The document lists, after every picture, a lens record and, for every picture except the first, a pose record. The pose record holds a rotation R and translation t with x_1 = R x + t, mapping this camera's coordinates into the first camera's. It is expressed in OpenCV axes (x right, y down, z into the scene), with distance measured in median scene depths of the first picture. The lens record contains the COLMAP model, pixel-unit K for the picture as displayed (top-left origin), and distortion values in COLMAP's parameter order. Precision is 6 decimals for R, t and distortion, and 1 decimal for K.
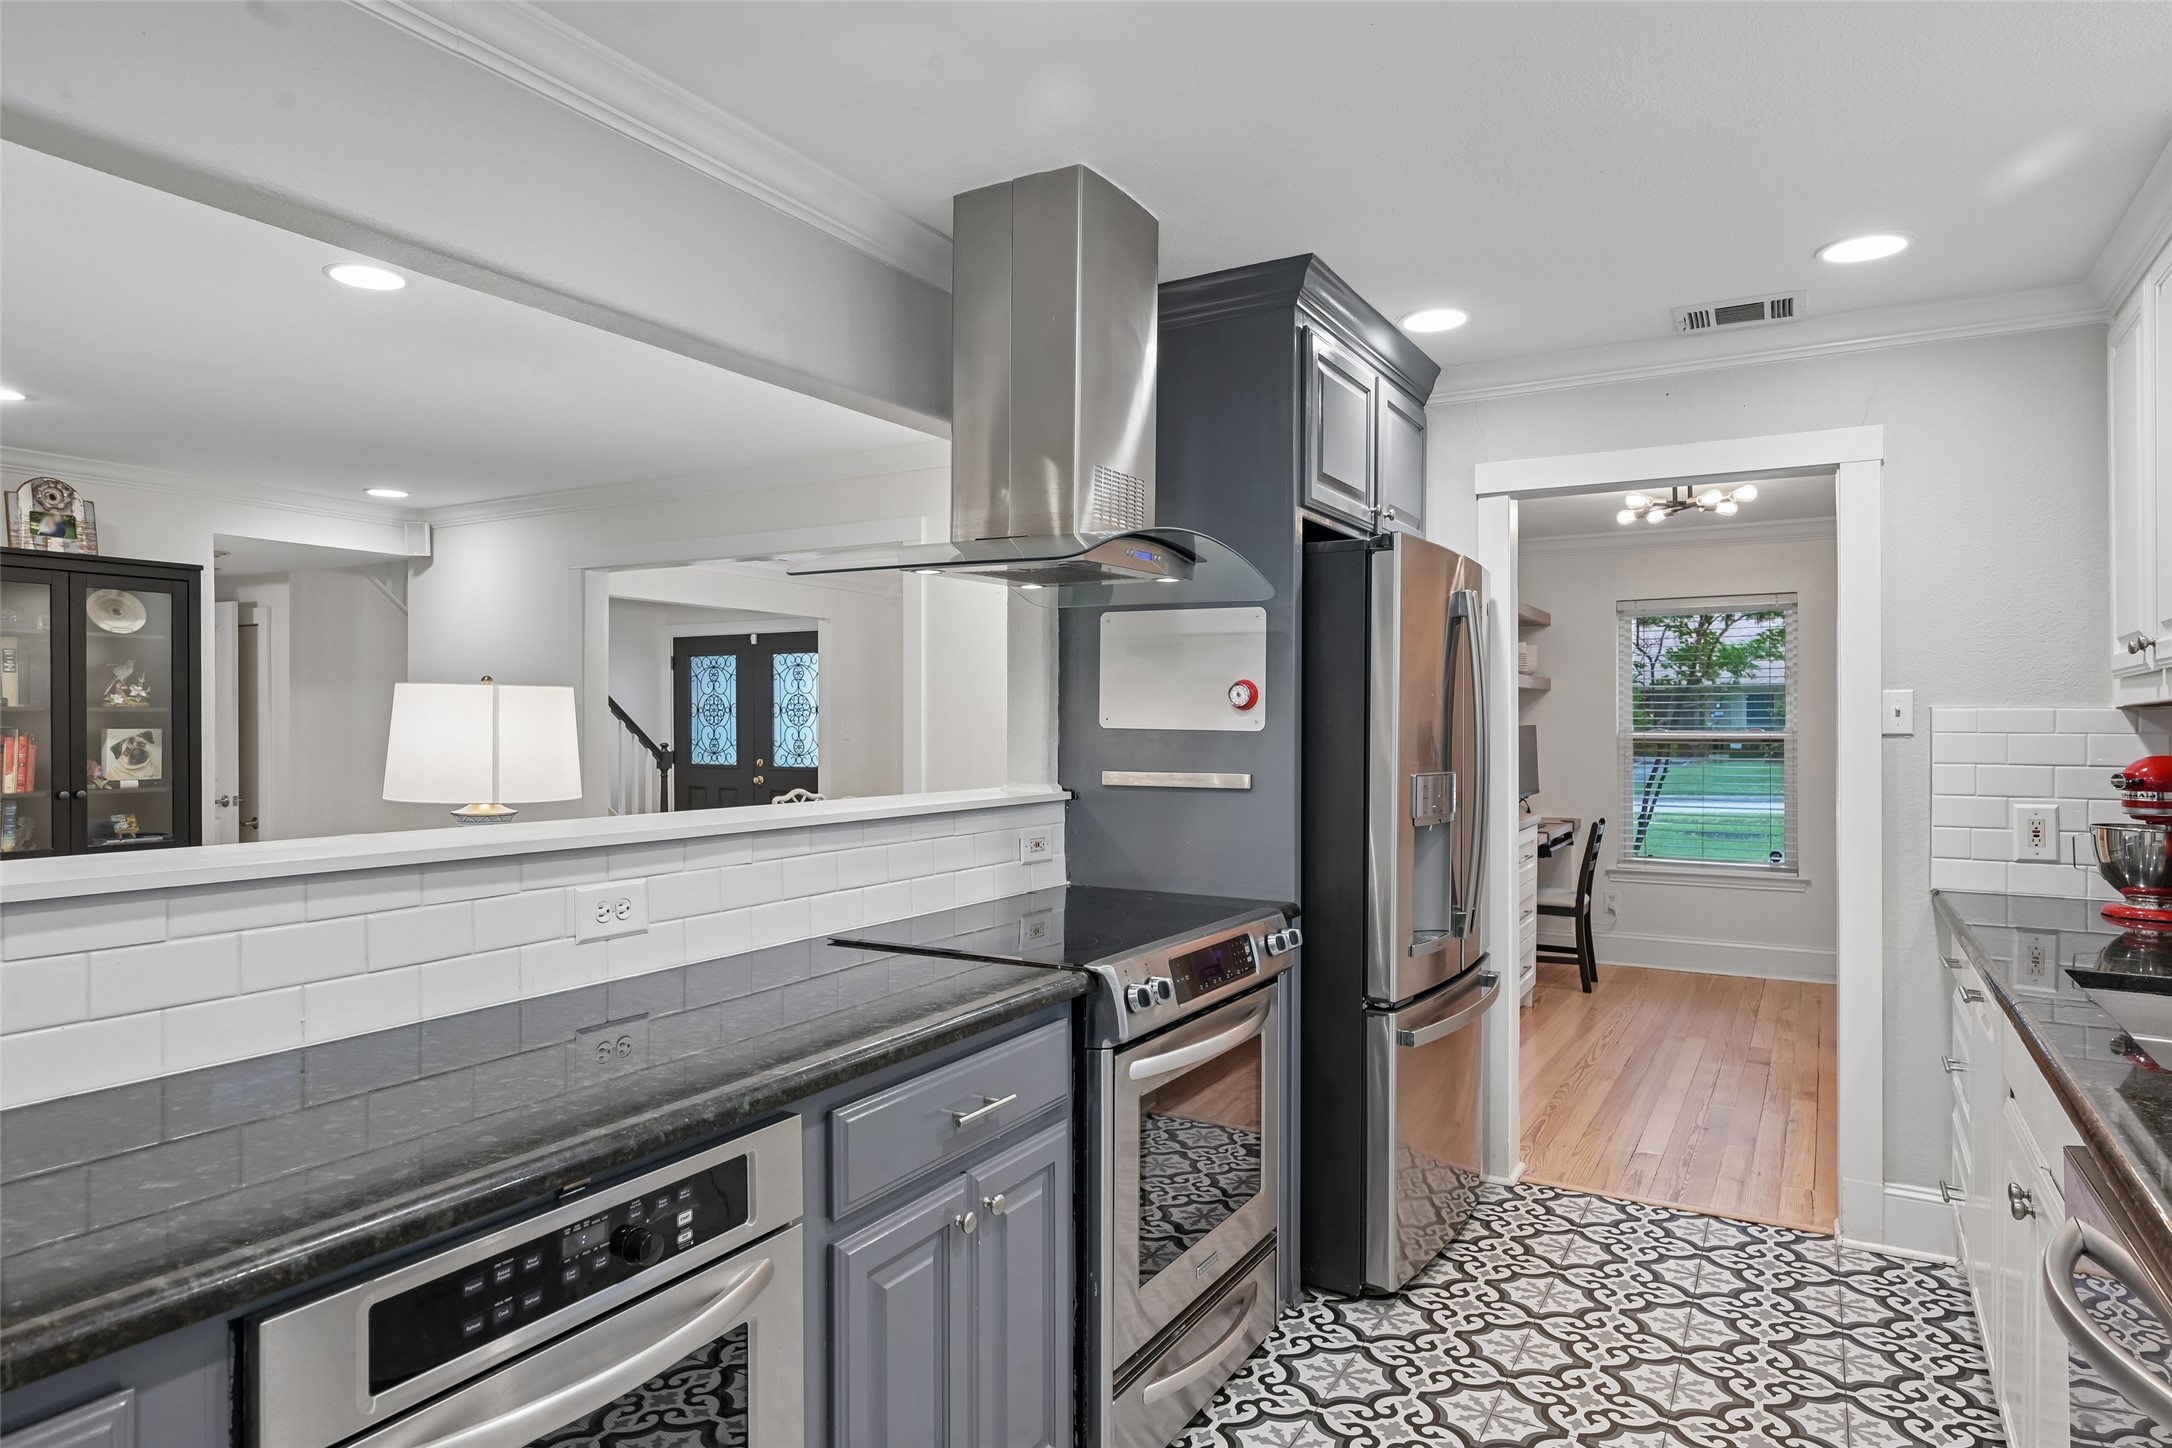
lens RADIAL K [[1259.7, 0, 1085.2], [0, 1259.7, 718.3], [0, 0, 1]] dist [-0.000710, -0.001818]
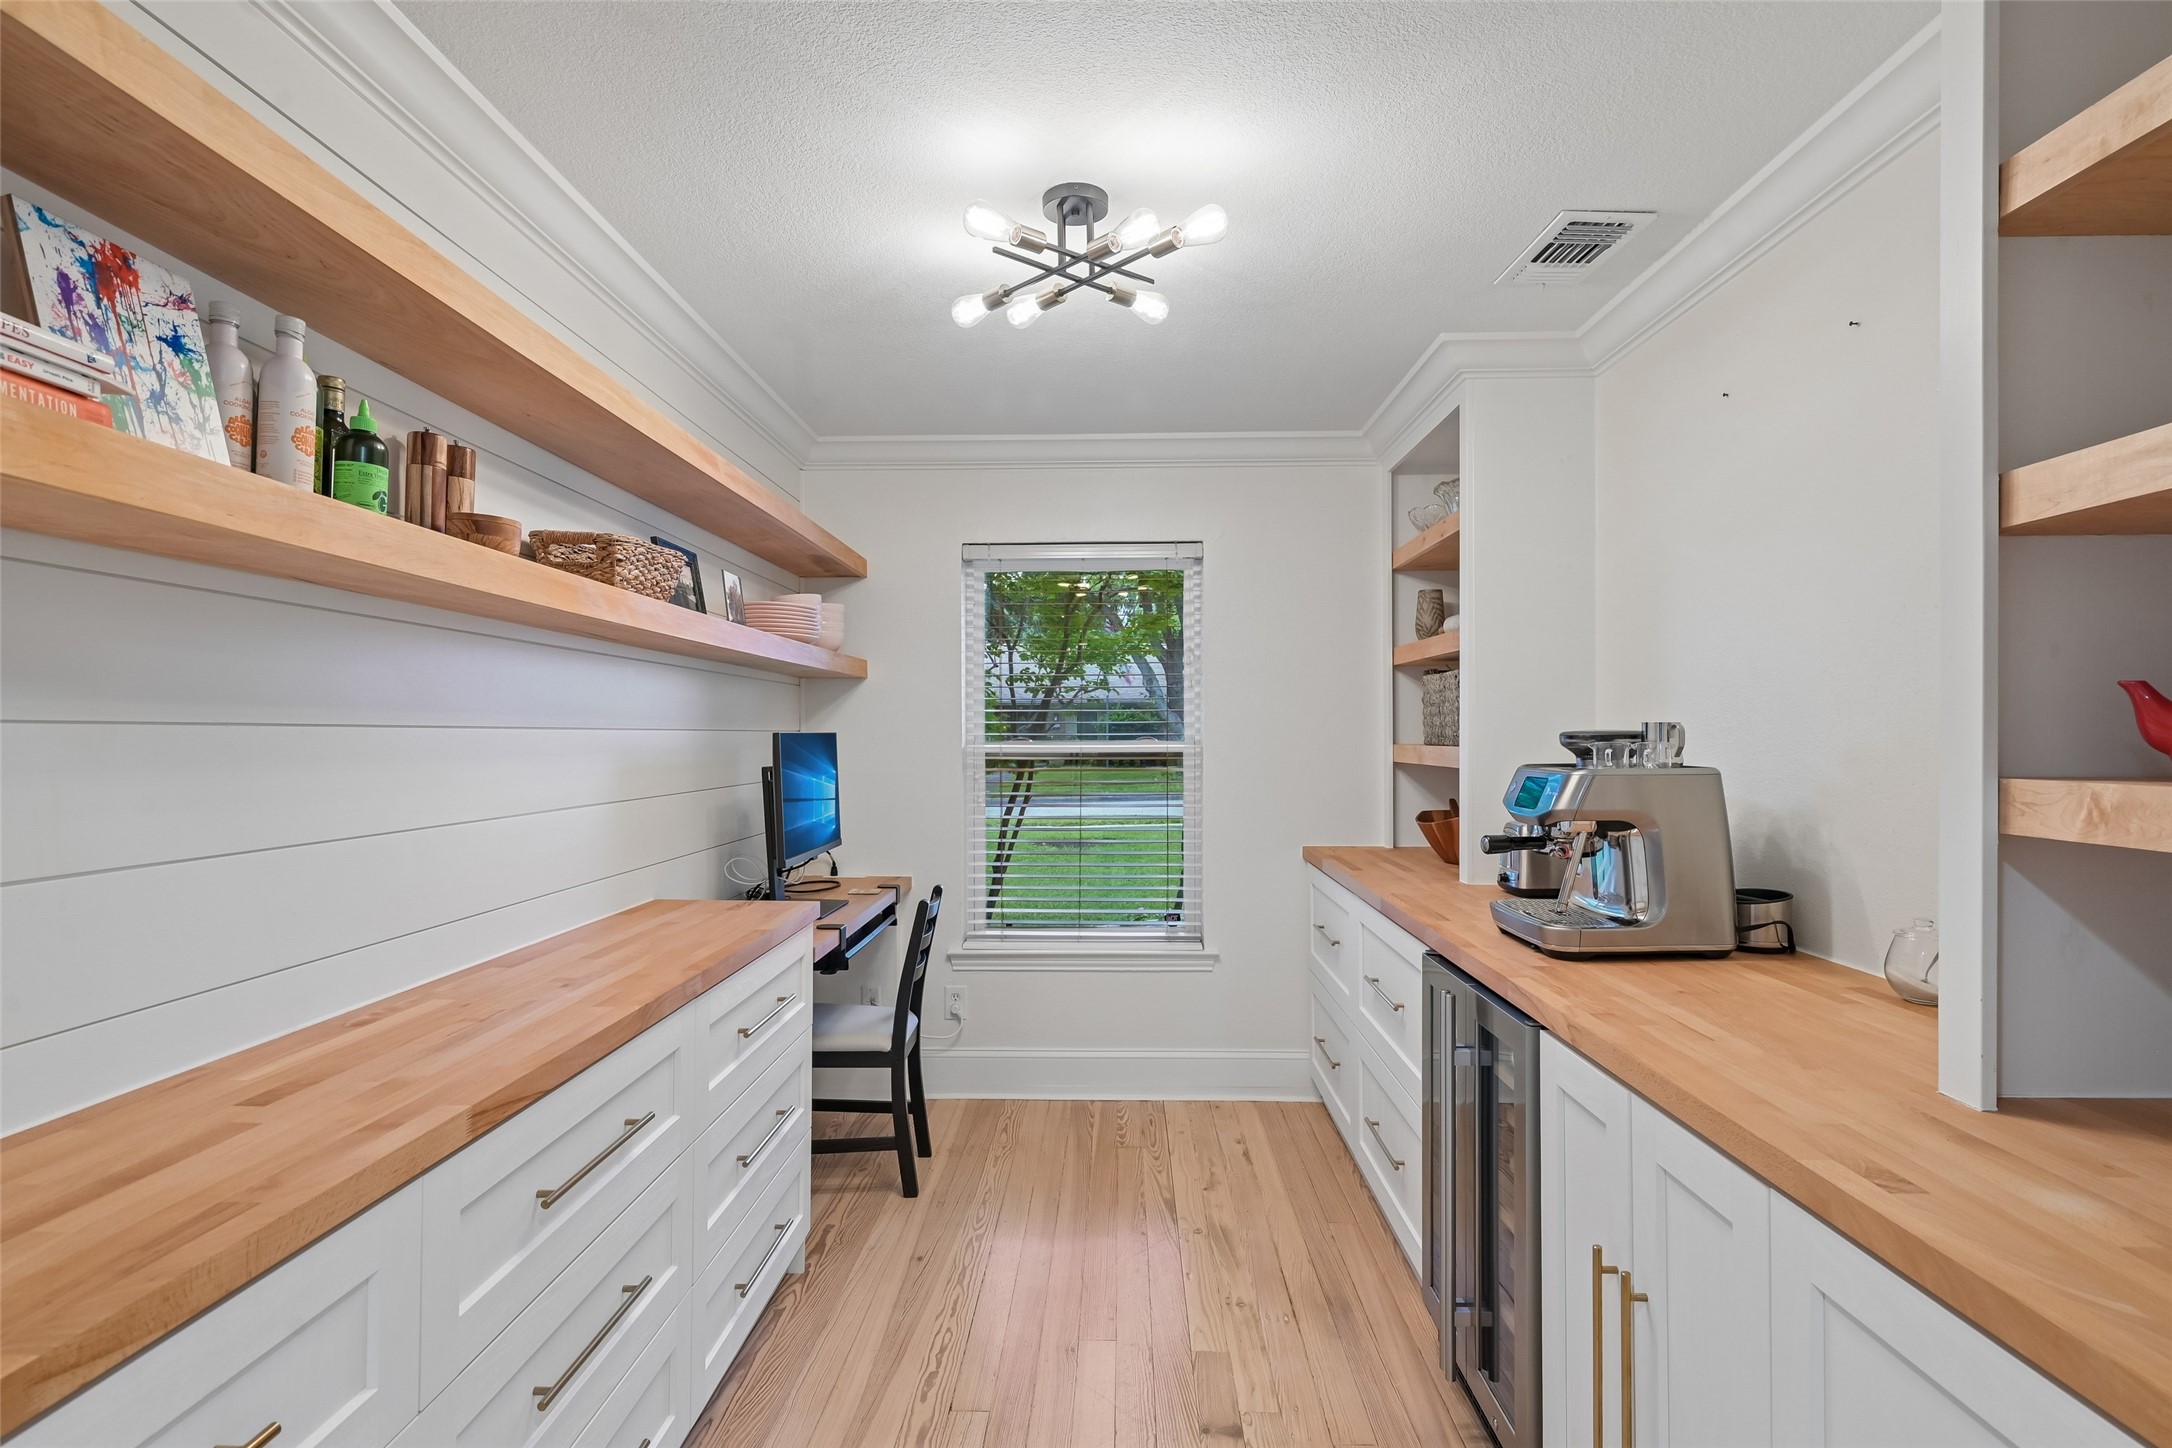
lens RADIAL K [[1057.4, 0, 1085.7], [0, 1057.4, 728.6], [0, 0, 1]] dist [0.003108, 0.000457]
pose [[0.878052, 0.000769, 0.478565, 0.497238], [0.001453, 0.999990, -0.004274, 0.013346], [-0.478563, 0.004448, 0.878042, 1.123170]]
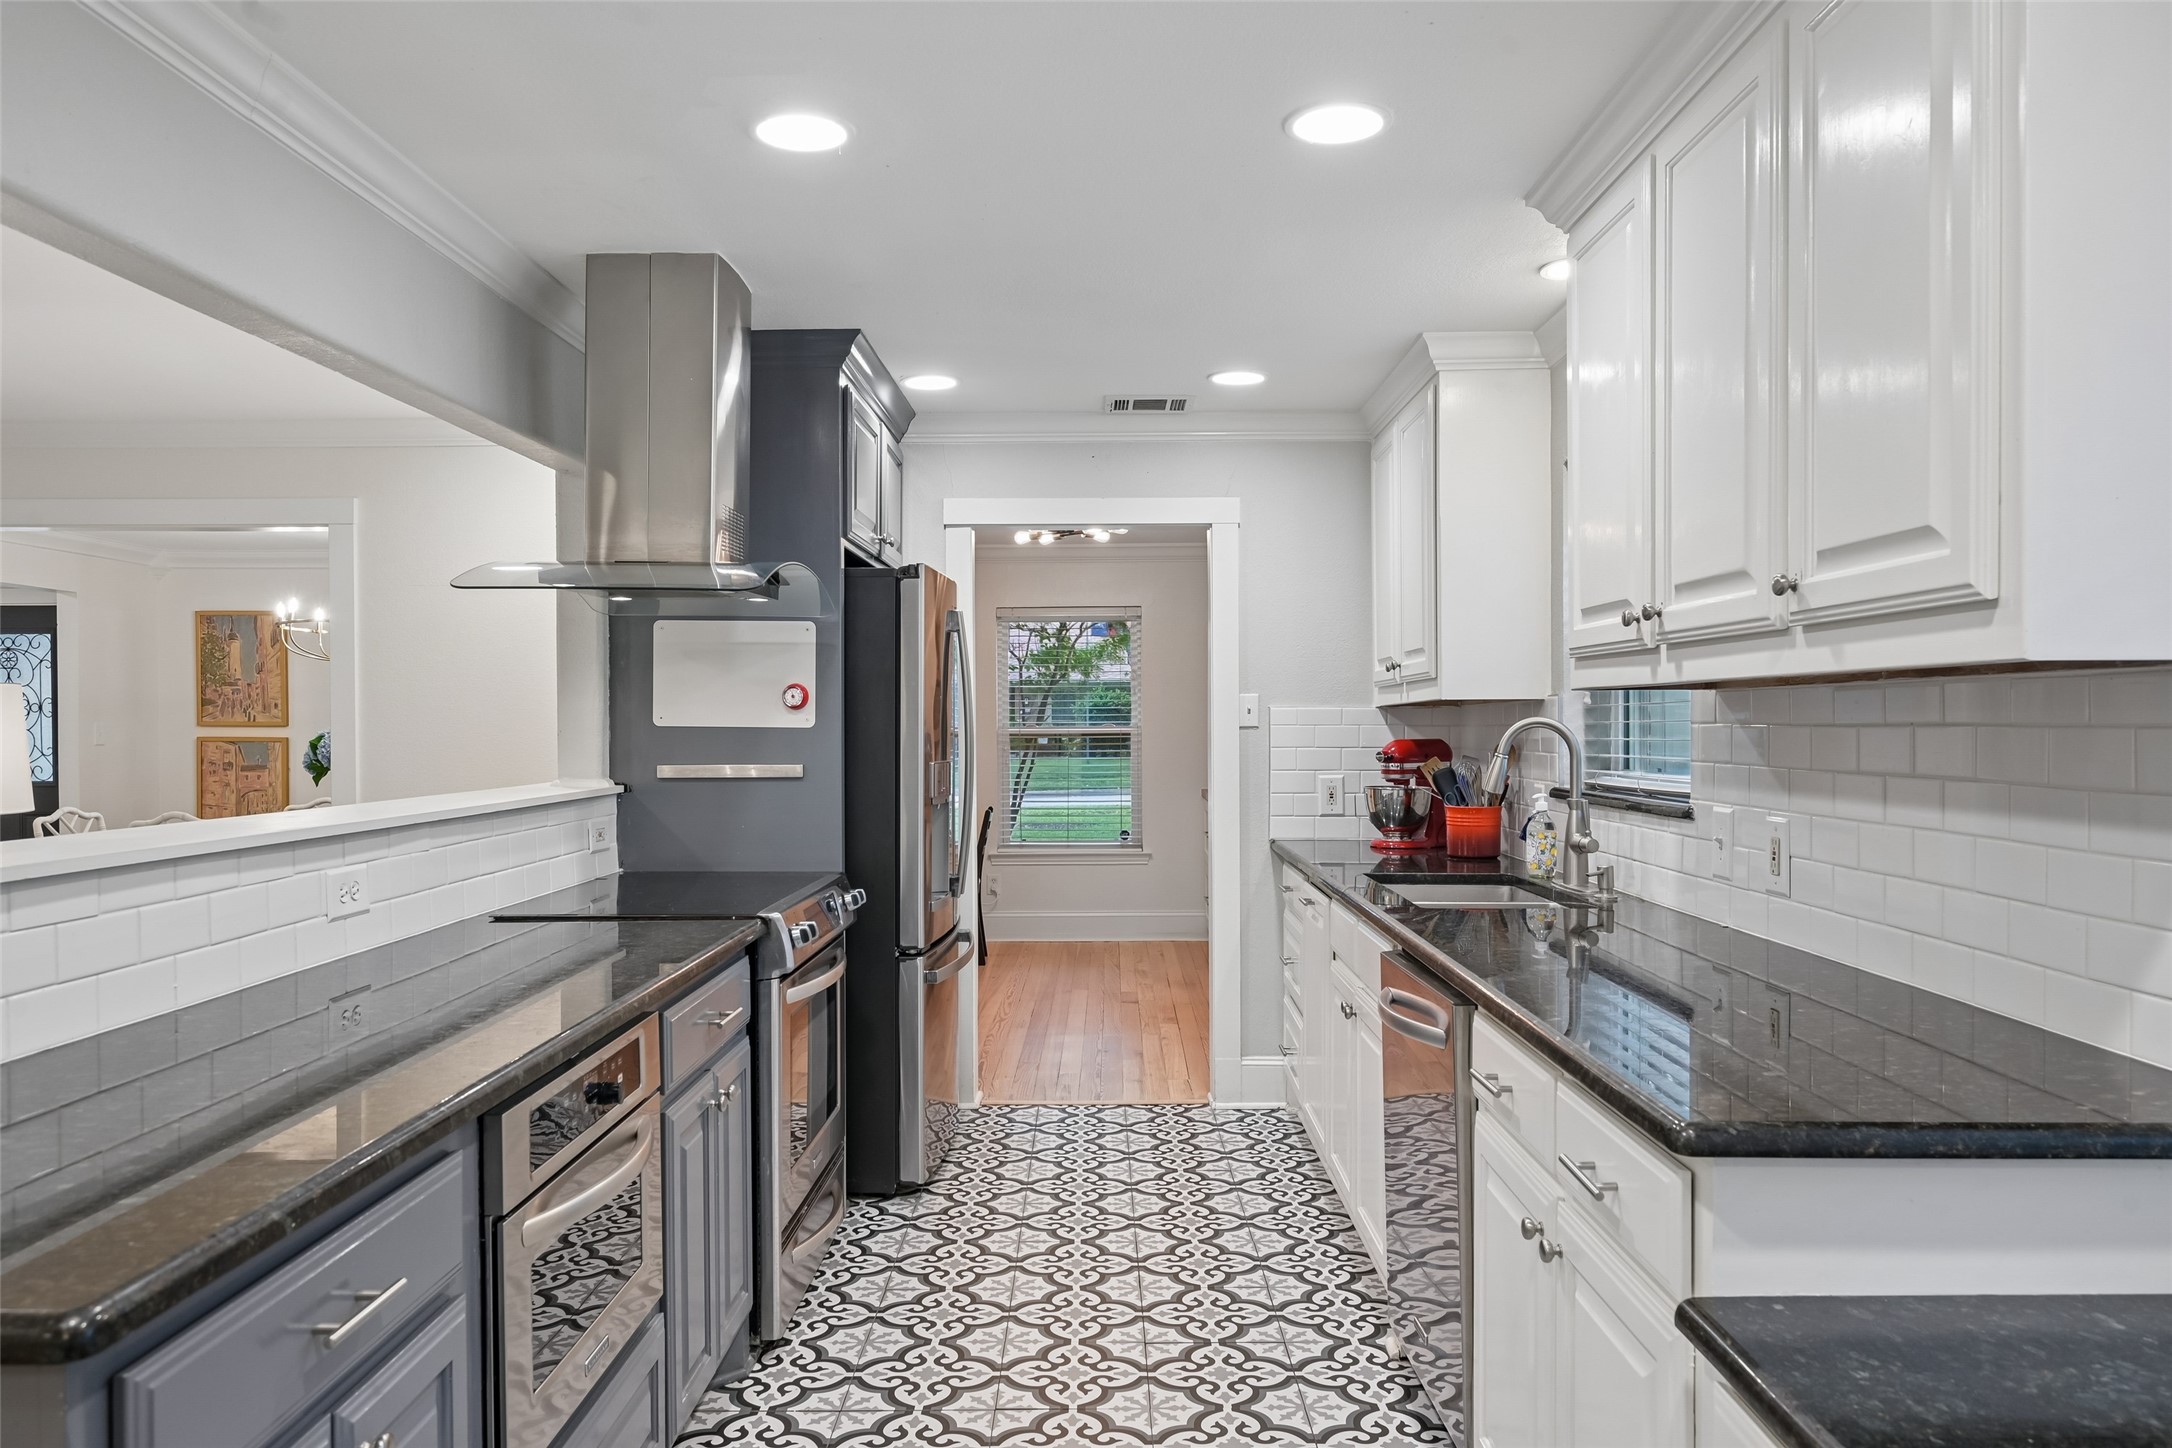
lens RADIAL K [[1431.1, 0, 1085.2], [0, 1431.1, 727.7], [0, 0, 1]] dist [0.005681, 0.000323]
pose [[0.871069, -0.007302, 0.491107, -0.278477], [0.003271, 0.999954, 0.009067, -0.000907], [-0.491150, -0.006291, 0.871052, -0.270233]]
